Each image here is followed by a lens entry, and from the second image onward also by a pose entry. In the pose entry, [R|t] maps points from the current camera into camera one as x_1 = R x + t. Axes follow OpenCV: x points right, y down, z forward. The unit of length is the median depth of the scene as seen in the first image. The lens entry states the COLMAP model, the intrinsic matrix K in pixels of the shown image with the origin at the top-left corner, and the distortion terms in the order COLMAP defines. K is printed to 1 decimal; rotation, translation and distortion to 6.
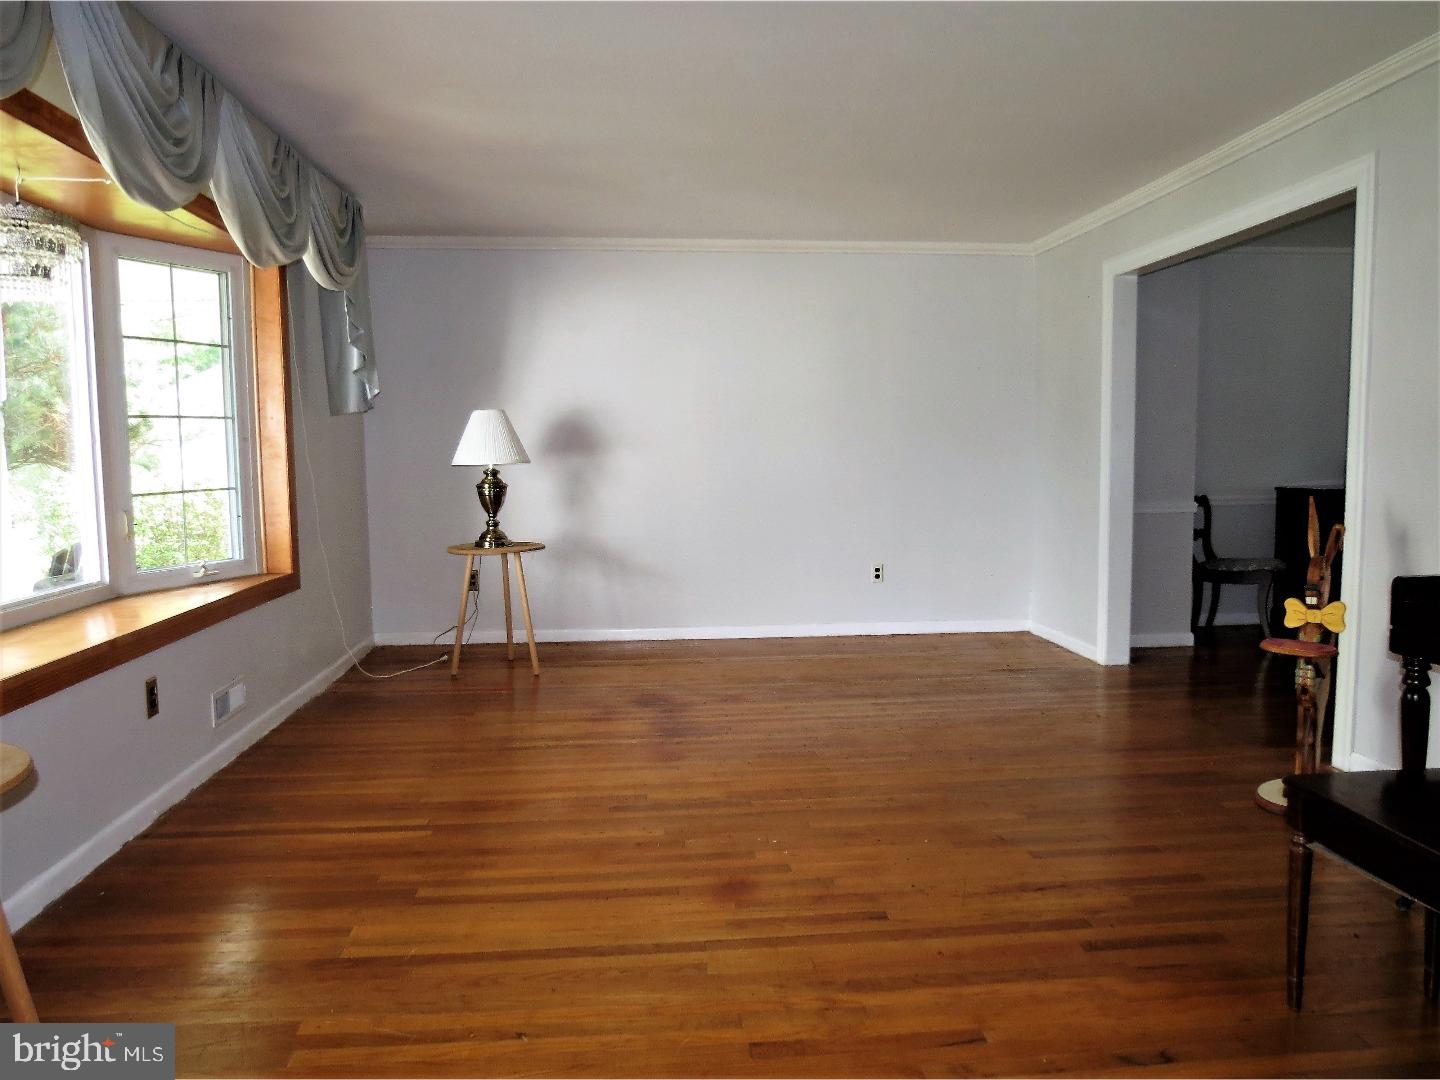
lens RADIAL K [[1021.8, 0, 720.0], [0, 1021.8, 540.0], [0, 0, 1]] dist [-0.029993, -0.000178]
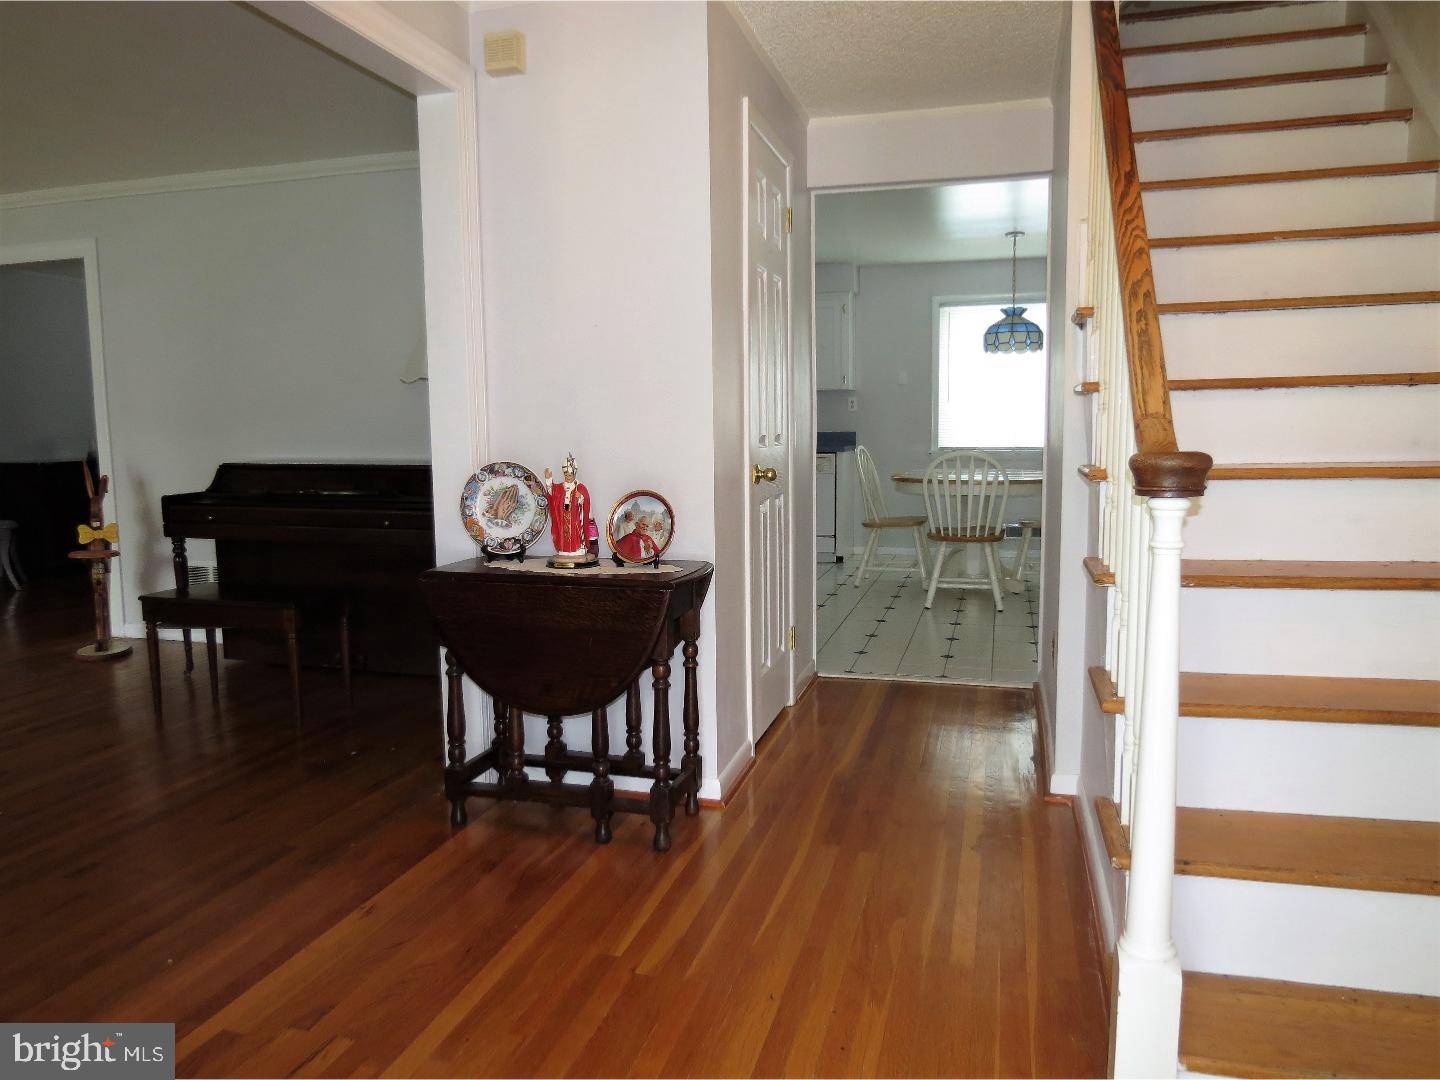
lens RADIAL K [[1021.8, 0, 720.0], [0, 1021.8, 540.0], [0, 0, 1]] dist [-0.029993, -0.000178]
pose [[0.355228, -0.095682, 0.929870, -0.526824], [0.091287, 0.993544, 0.067360, 0.067213], [-0.930312, 0.060957, 0.361669, -0.461623]]
